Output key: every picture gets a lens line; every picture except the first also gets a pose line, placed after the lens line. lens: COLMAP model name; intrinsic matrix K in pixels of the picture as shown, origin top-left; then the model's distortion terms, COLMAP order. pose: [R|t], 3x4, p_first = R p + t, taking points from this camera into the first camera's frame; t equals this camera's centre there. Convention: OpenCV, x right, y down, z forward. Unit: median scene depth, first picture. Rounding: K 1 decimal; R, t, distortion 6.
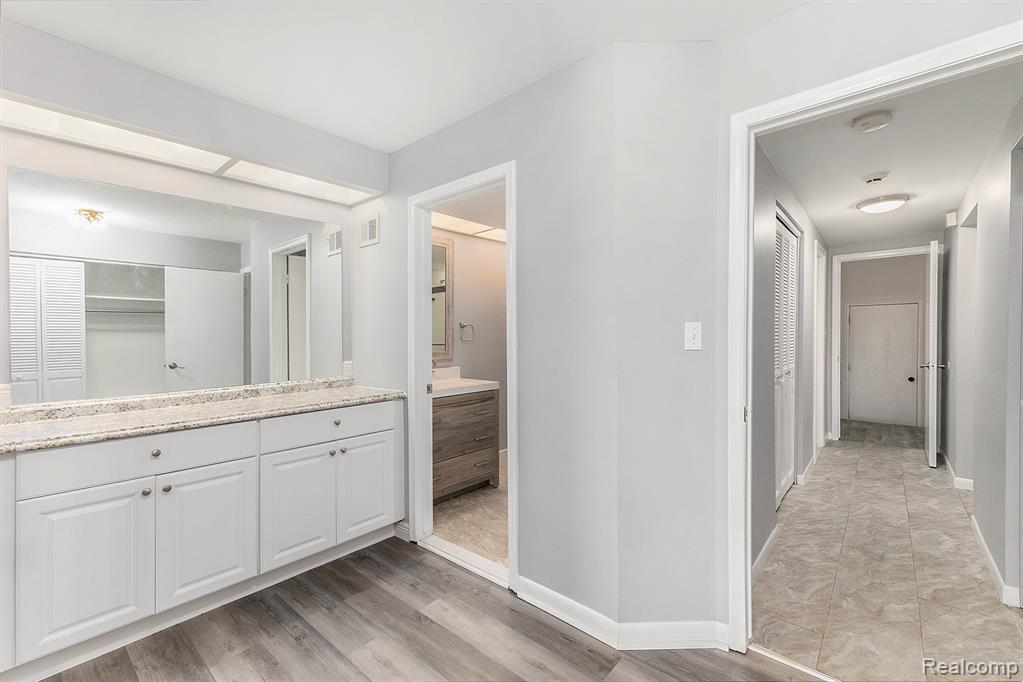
lens RADIAL K [[436.1, 0, 511.5], [0, 436.1, 341.0], [0, 0, 1]] dist [0.017594, 0.000100]
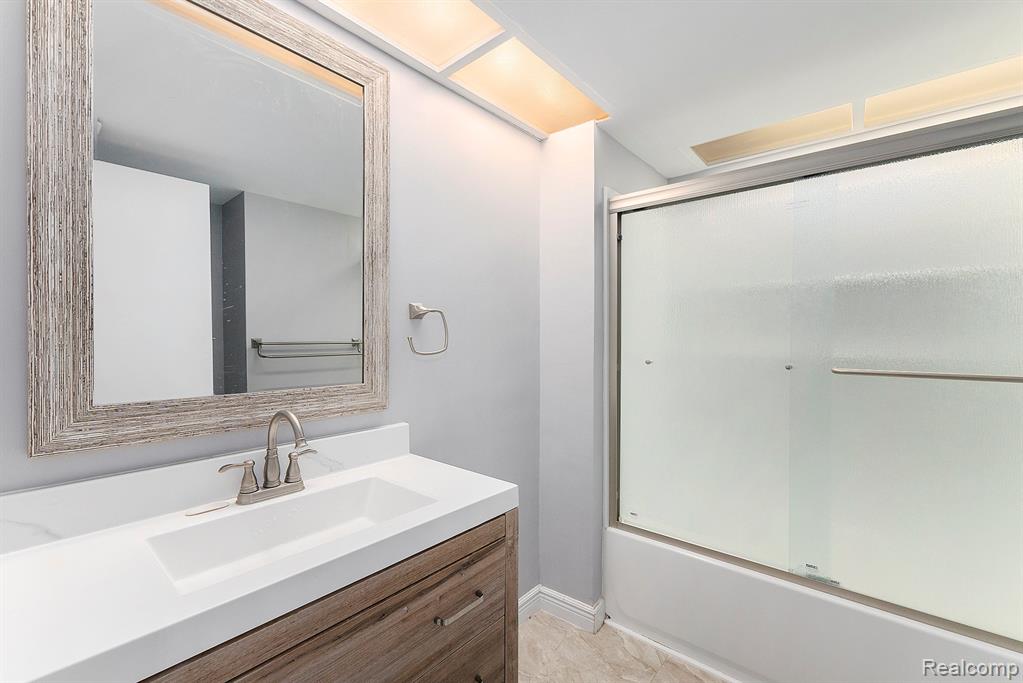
lens RADIAL K [[436.1, 0, 511.5], [0, 436.1, 341.5], [0, 0, 1]] dist [0.017594, 0.000100]
pose [[0.999969, 0.002318, 0.007551, -0.033889], [-0.002233, 0.999934, -0.011311, -0.006970], [-0.007577, 0.011293, 0.999908, 0.641036]]
